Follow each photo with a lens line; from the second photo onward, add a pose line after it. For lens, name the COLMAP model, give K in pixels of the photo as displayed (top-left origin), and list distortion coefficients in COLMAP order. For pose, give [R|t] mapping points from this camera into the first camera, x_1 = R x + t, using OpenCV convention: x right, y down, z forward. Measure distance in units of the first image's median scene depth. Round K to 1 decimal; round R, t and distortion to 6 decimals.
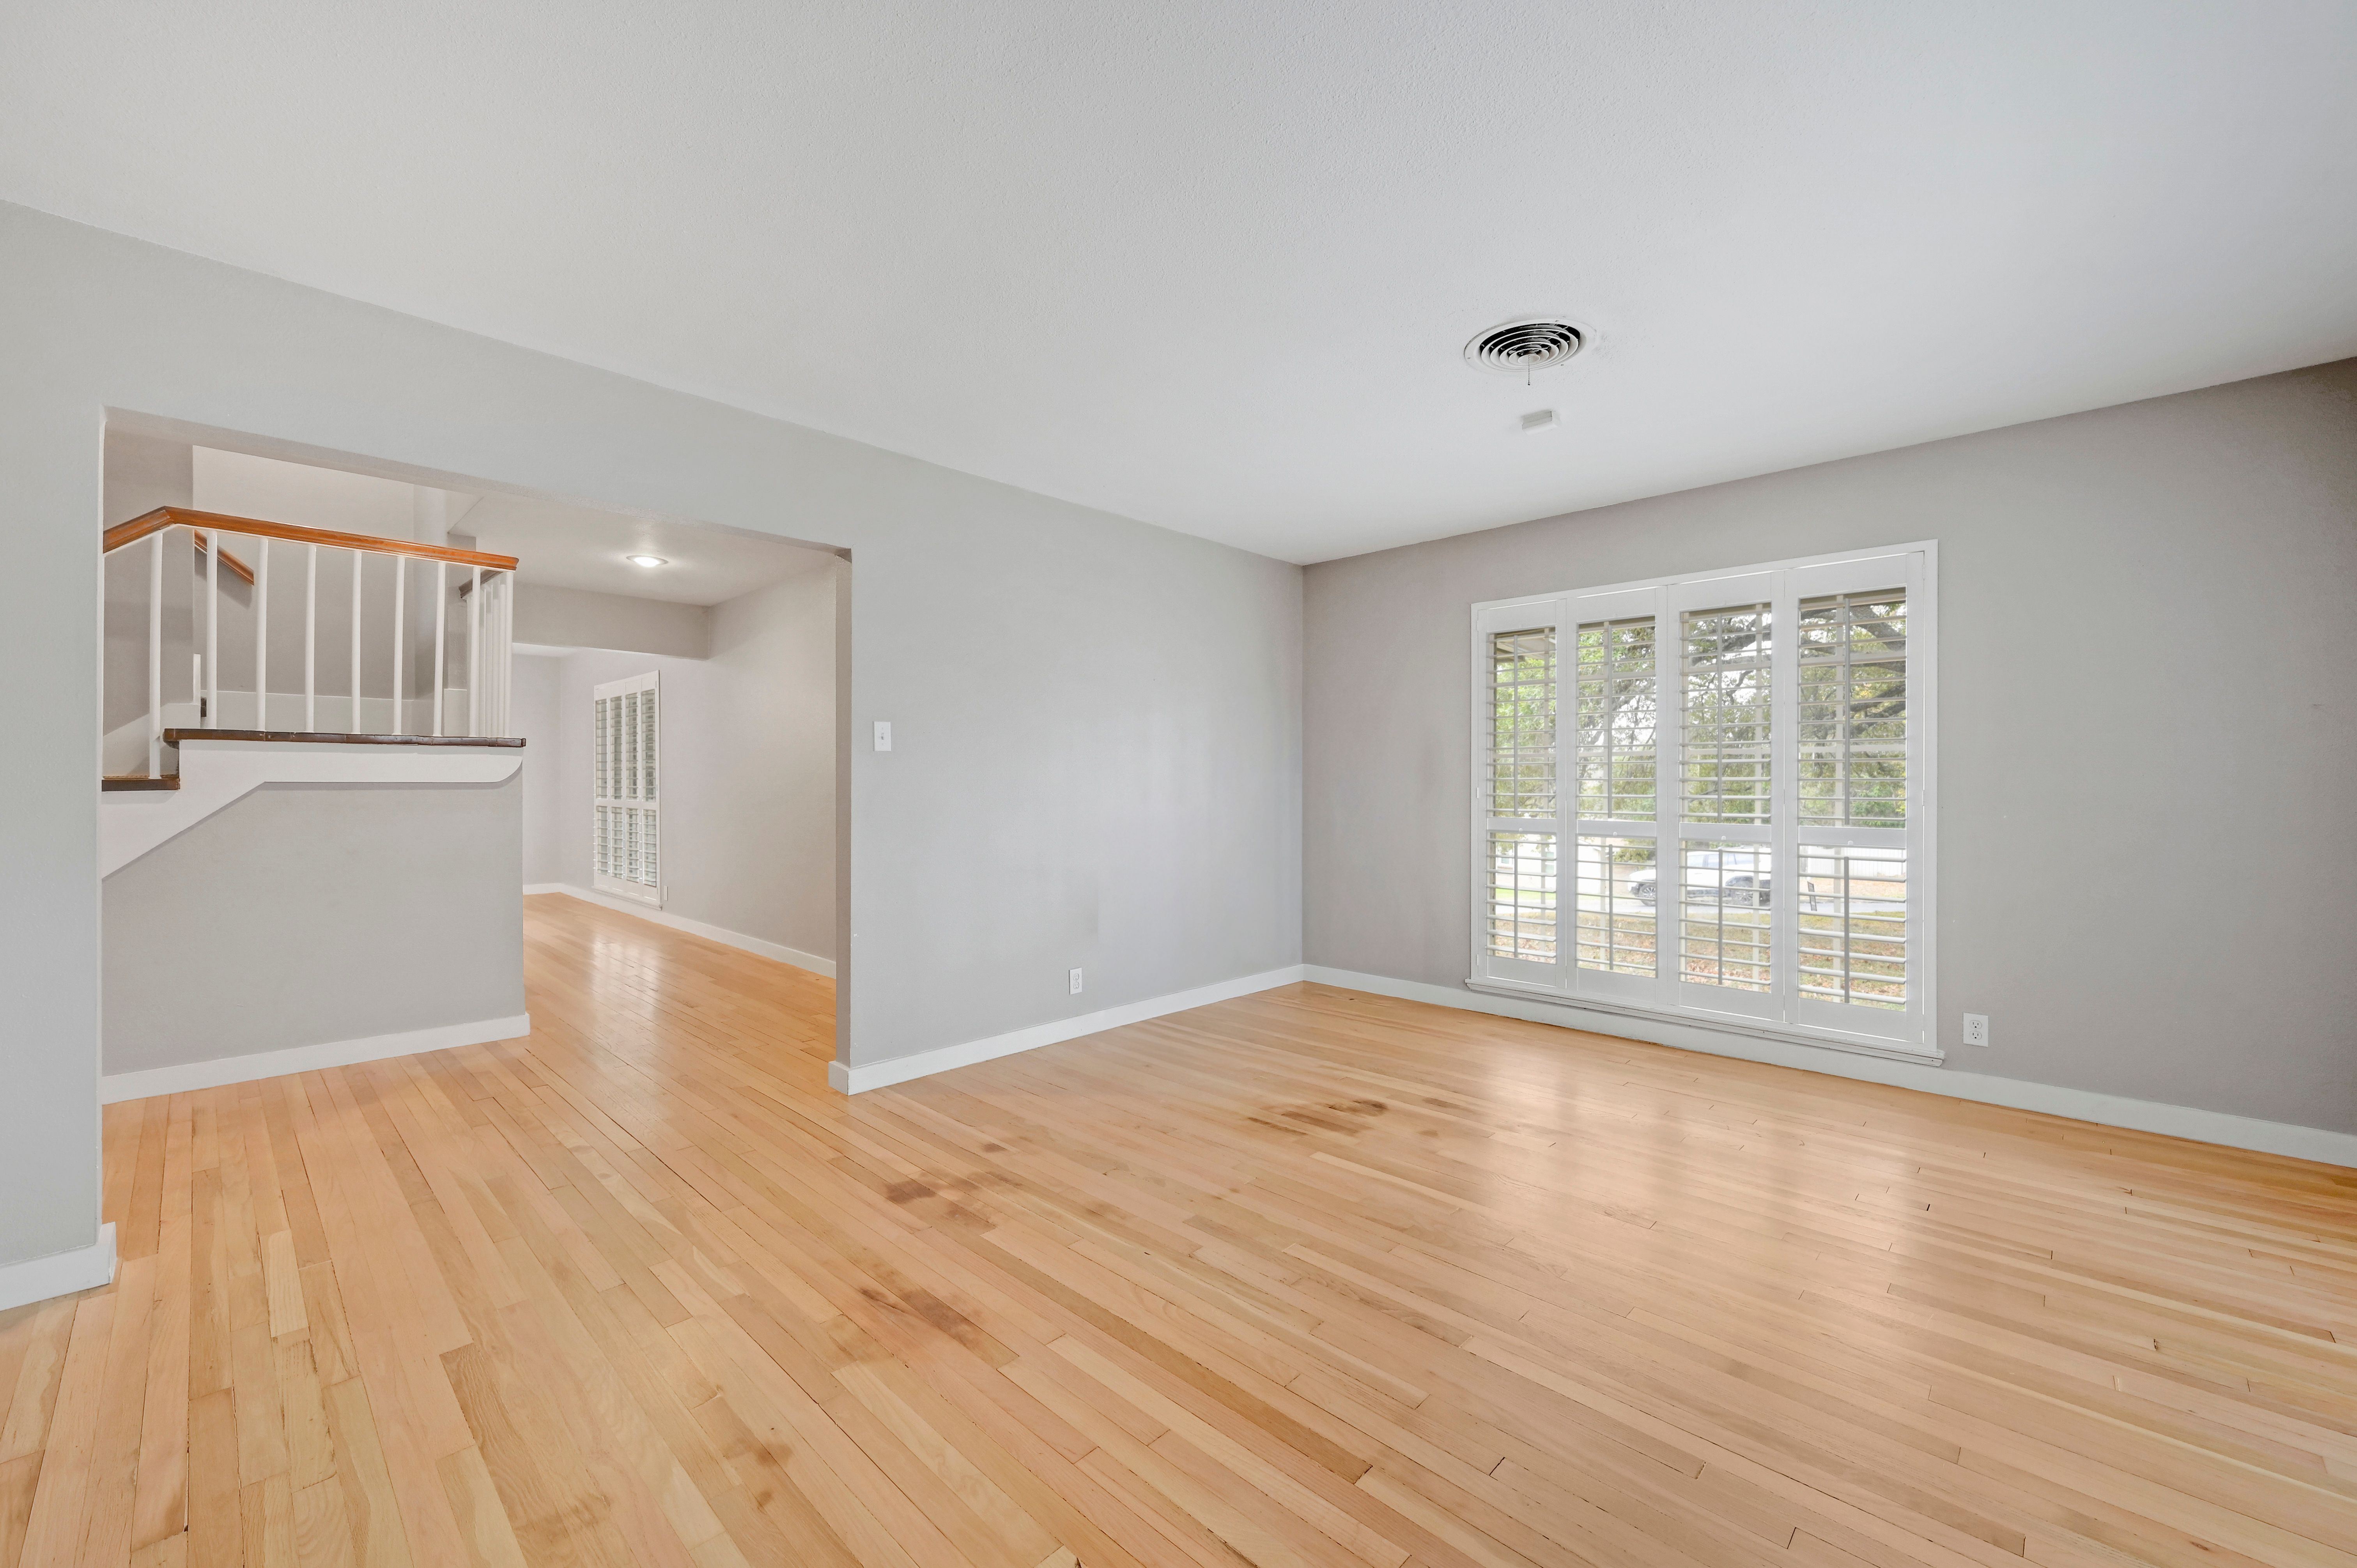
lens RADIAL K [[939.5, 0, 1159.4], [0, 939.5, 780.7], [0, 0, 1]] dist [-0.000563, 0.000025]
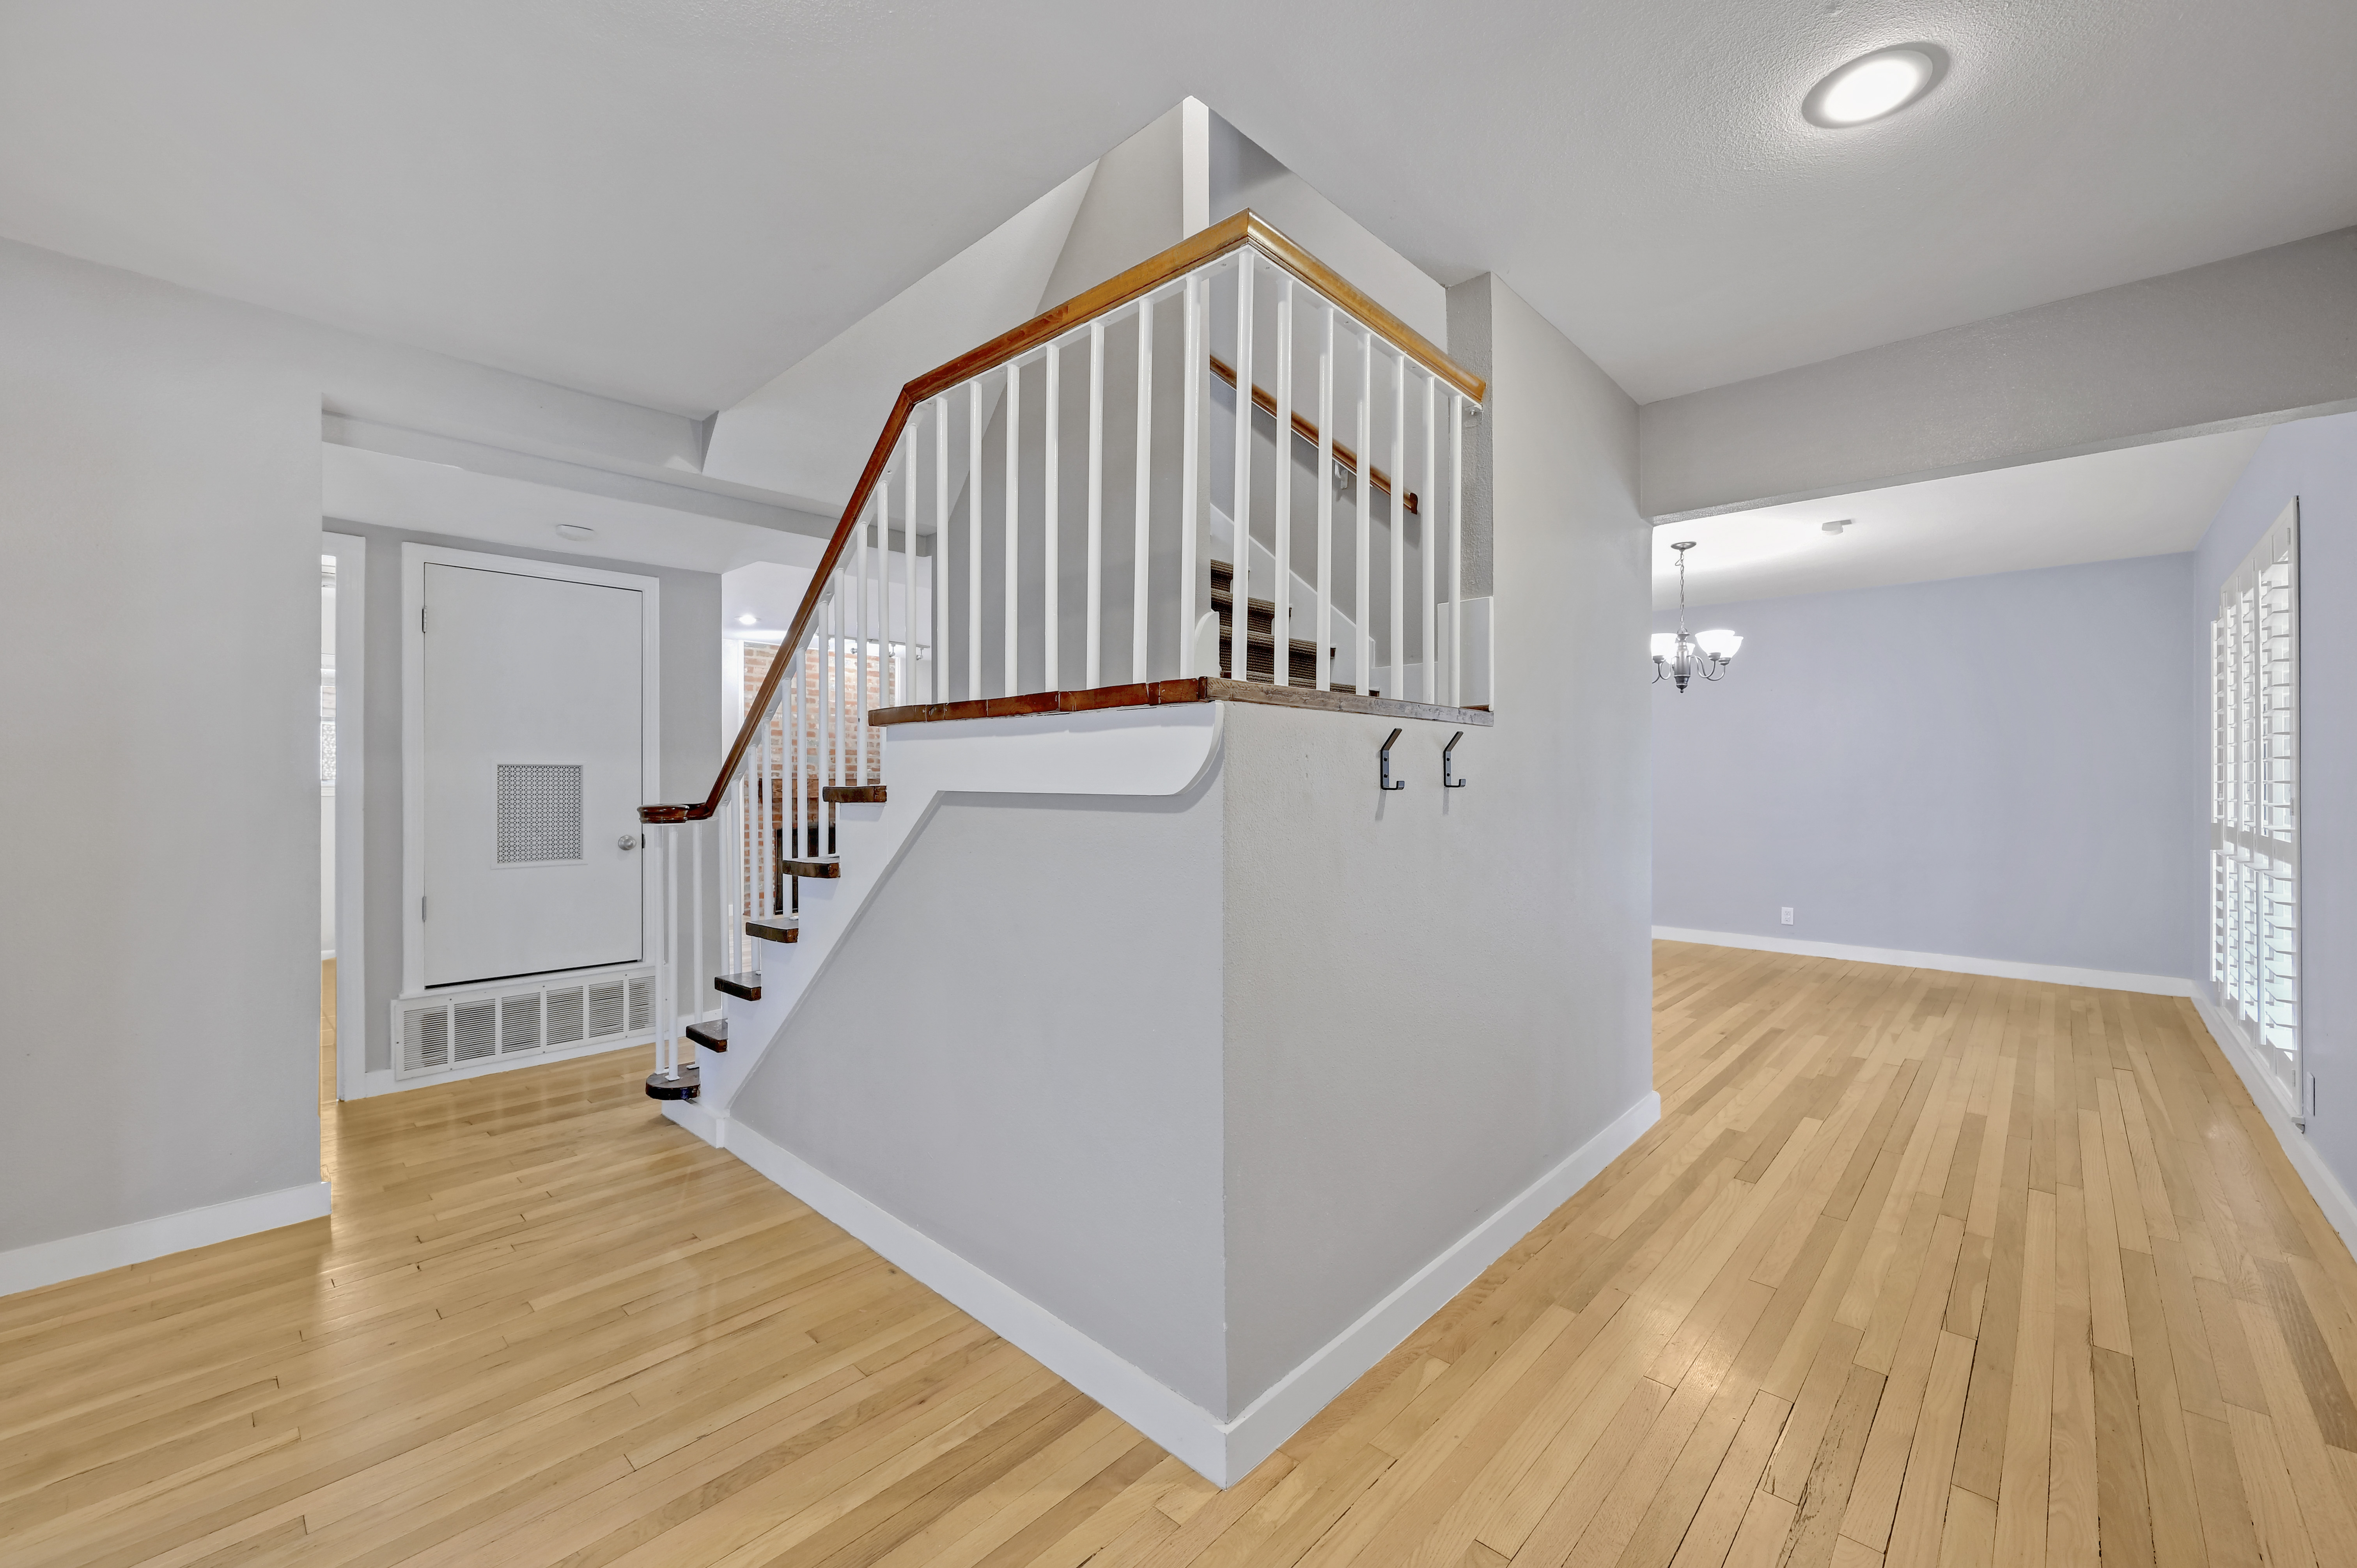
lens RADIAL K [[939.5, 0, 1188.5], [0, 939.5, 781.3], [0, 0, 1]] dist [-0.000563, 0.000025]
pose [[0.023236, 0.005625, -0.999714, -0.418677], [0.004052, 0.999975, 0.005720, -0.008330], [0.999722, -0.004184, 0.023212, 1.327786]]
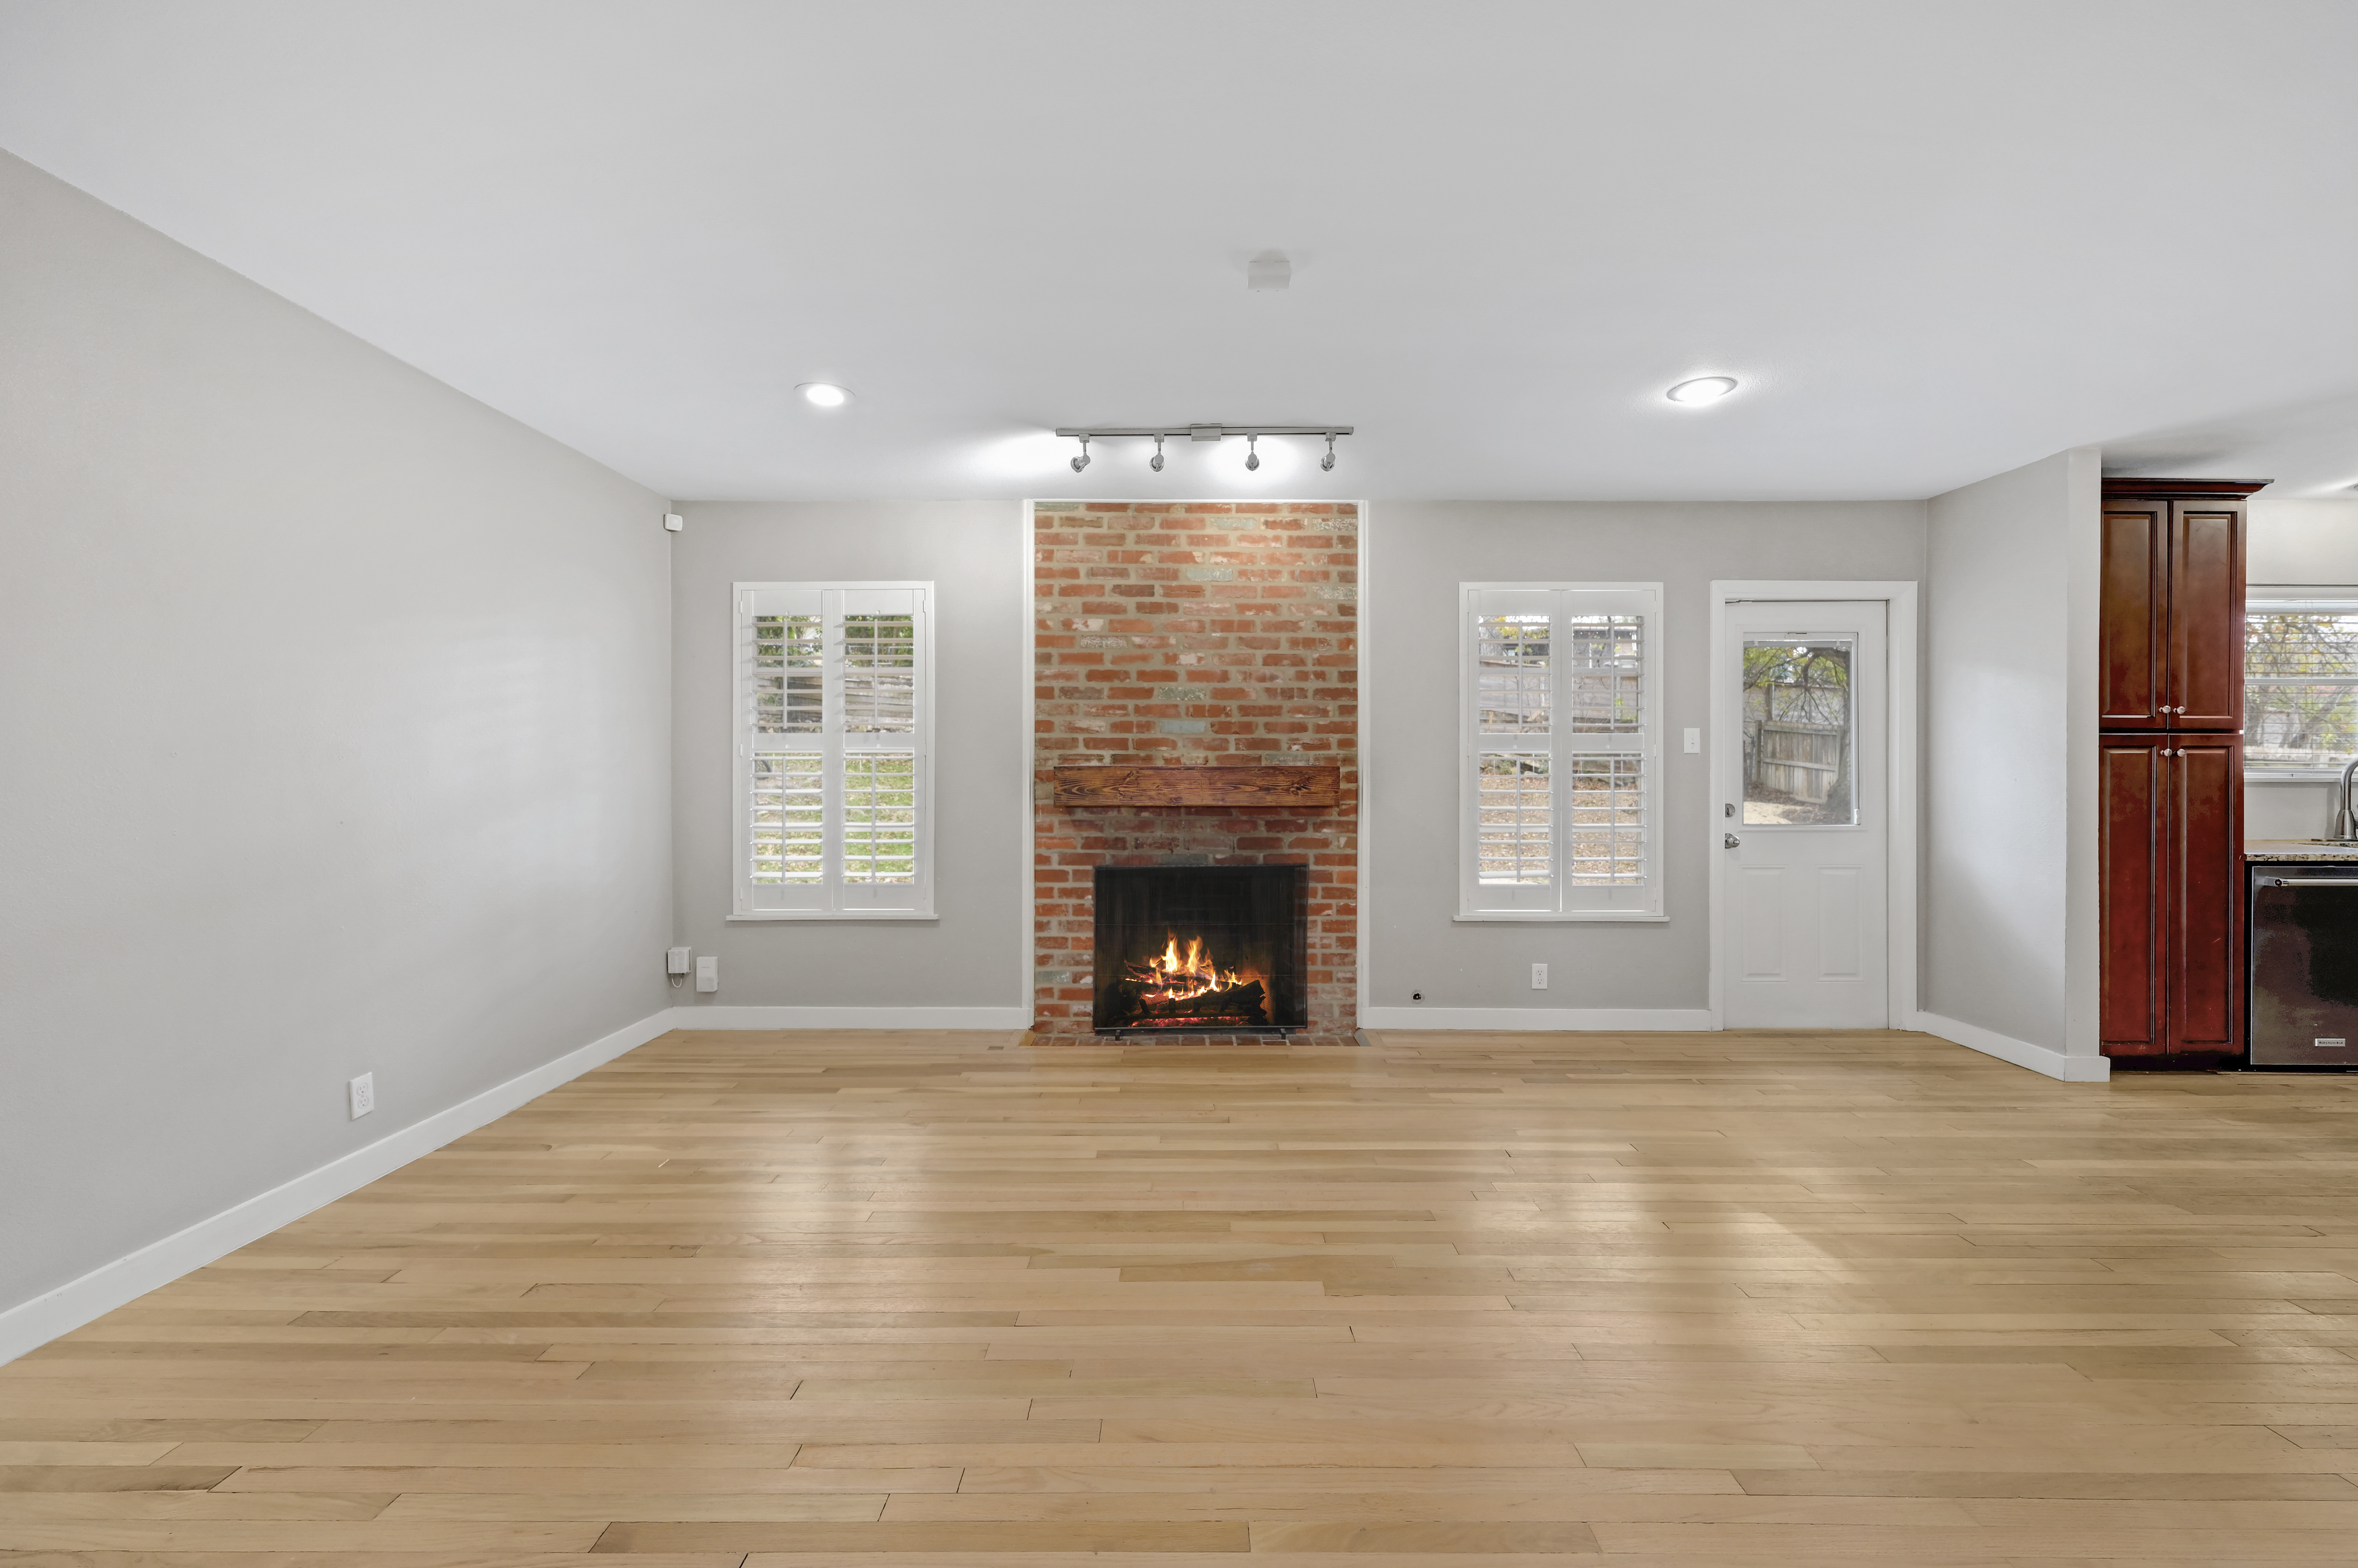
lens RADIAL K [[939.9, 0, 1178.4], [0, 939.9, 771.5], [0, 0, 1]] dist [-0.000563, 0.000025]
pose [[-0.718162, 0.006260, -0.695848, -2.280369], [0.006747, 0.999975, 0.002033, -0.000429], [0.695843, -0.003235, -0.718187, 1.267968]]
